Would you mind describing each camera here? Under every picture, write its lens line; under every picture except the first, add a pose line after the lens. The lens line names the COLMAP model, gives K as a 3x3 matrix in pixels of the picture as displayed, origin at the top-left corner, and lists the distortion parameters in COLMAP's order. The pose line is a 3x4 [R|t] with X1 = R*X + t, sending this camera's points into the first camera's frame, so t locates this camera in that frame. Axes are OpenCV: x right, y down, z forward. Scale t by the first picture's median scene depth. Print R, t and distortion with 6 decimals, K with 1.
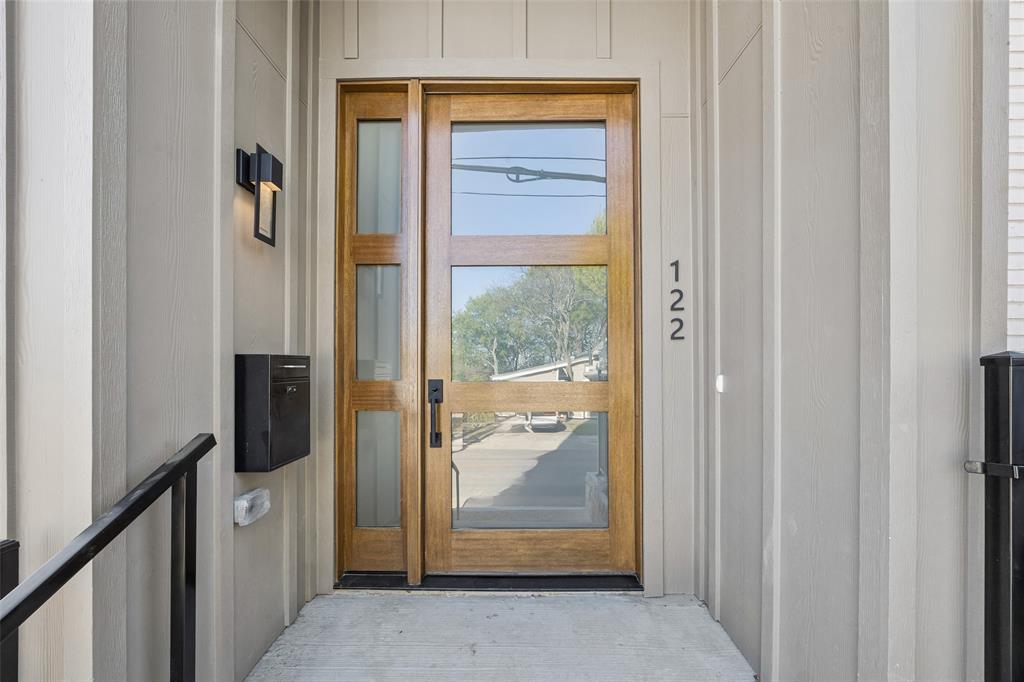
lens RADIAL K [[409.8, 0, 509.1], [0, 409.8, 363.6], [0, 0, 1]] dist [-0.002358, -0.000145]
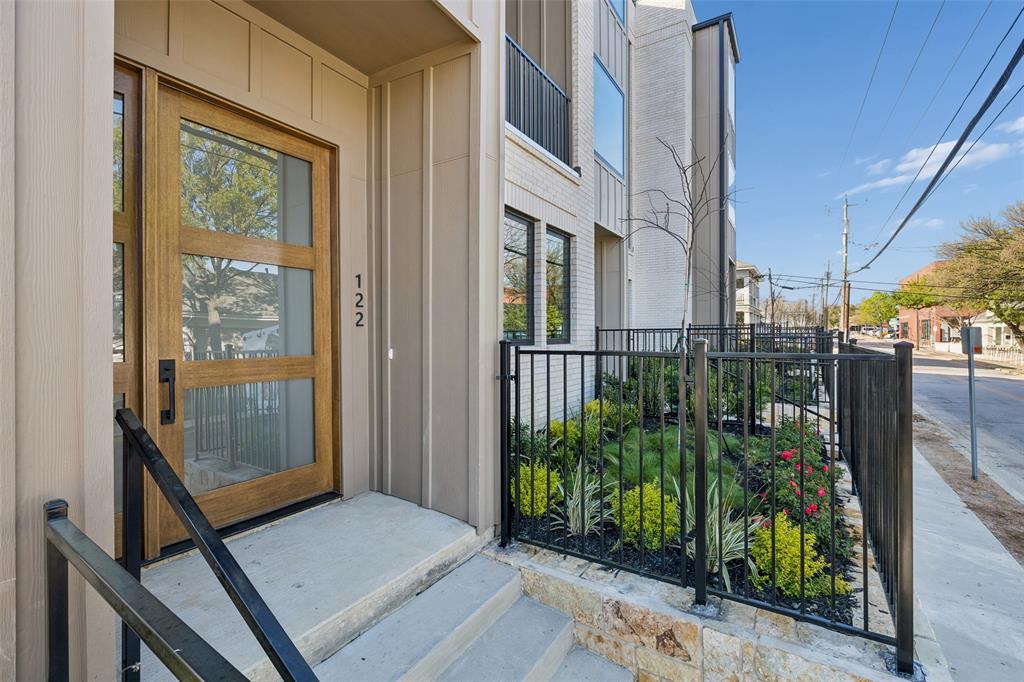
lens RADIAL K [[429.5, 0, 512.0], [0, 429.5, 341.0], [0, 0, 1]] dist [0.000164, 0.000021]
pose [[0.538299, -0.008705, 0.842709, -0.629163], [-0.000925, 0.999940, 0.010920, -0.021786], [-0.842754, -0.006658, 0.538258, -0.335356]]
